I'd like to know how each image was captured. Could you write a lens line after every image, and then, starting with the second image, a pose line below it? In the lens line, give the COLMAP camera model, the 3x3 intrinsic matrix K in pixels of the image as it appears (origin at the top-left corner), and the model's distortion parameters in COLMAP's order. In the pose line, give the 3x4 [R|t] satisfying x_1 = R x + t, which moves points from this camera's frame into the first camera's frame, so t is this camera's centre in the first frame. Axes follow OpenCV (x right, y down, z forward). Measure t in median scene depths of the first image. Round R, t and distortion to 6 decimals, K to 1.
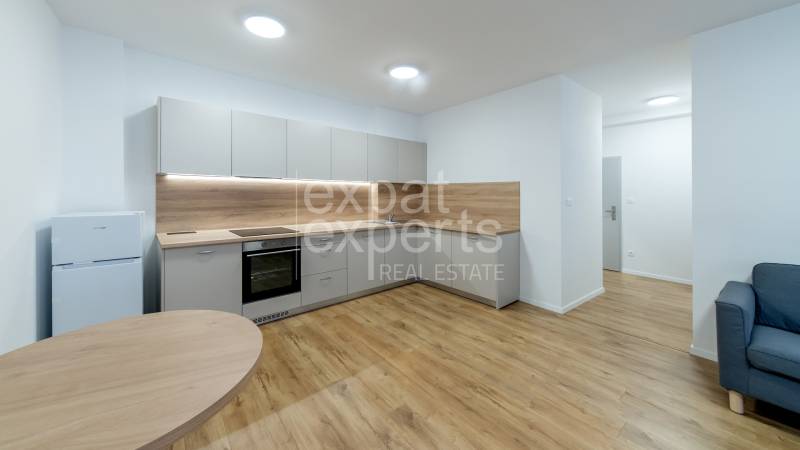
lens RADIAL K [[287.7, 0, 379.9], [0, 287.7, 192.3], [0, 0, 1]] dist [0.001137, 0.000093]
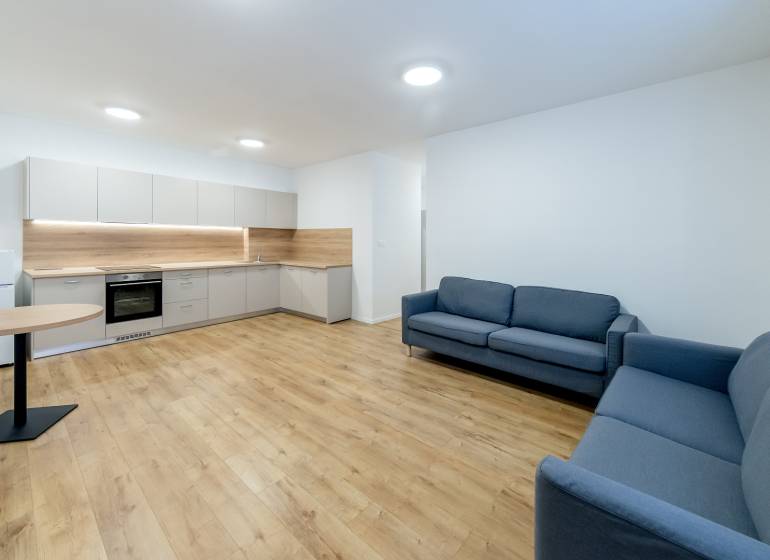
lens RADIAL K [[327.8, 0, 377.3], [0, 327.8, 238.5], [0, 0, 1]] dist [0.000346, -0.000302]
pose [[0.980799, 0.002399, 0.195009, 0.348059], [-0.003045, 0.999991, 0.003015, 0.006794], [-0.195000, -0.003551, 0.980797, -0.545871]]
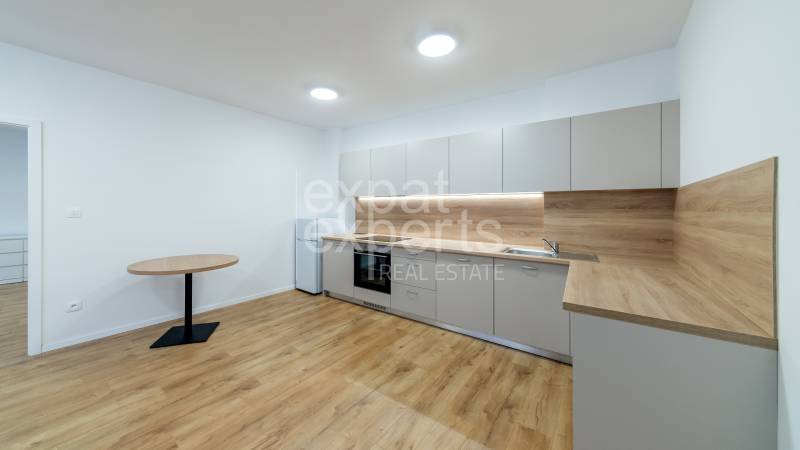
lens RADIAL K [[265.2, 0, 372.1], [0, 265.2, 212.6], [0, 0, 1]] dist [-0.000232, 0.000022]
pose [[0.251008, 0.008390, -0.967949, 0.704570], [-0.001561, 0.999965, 0.008263, 0.013480], [0.967984, -0.000563, 0.251012, 0.659333]]
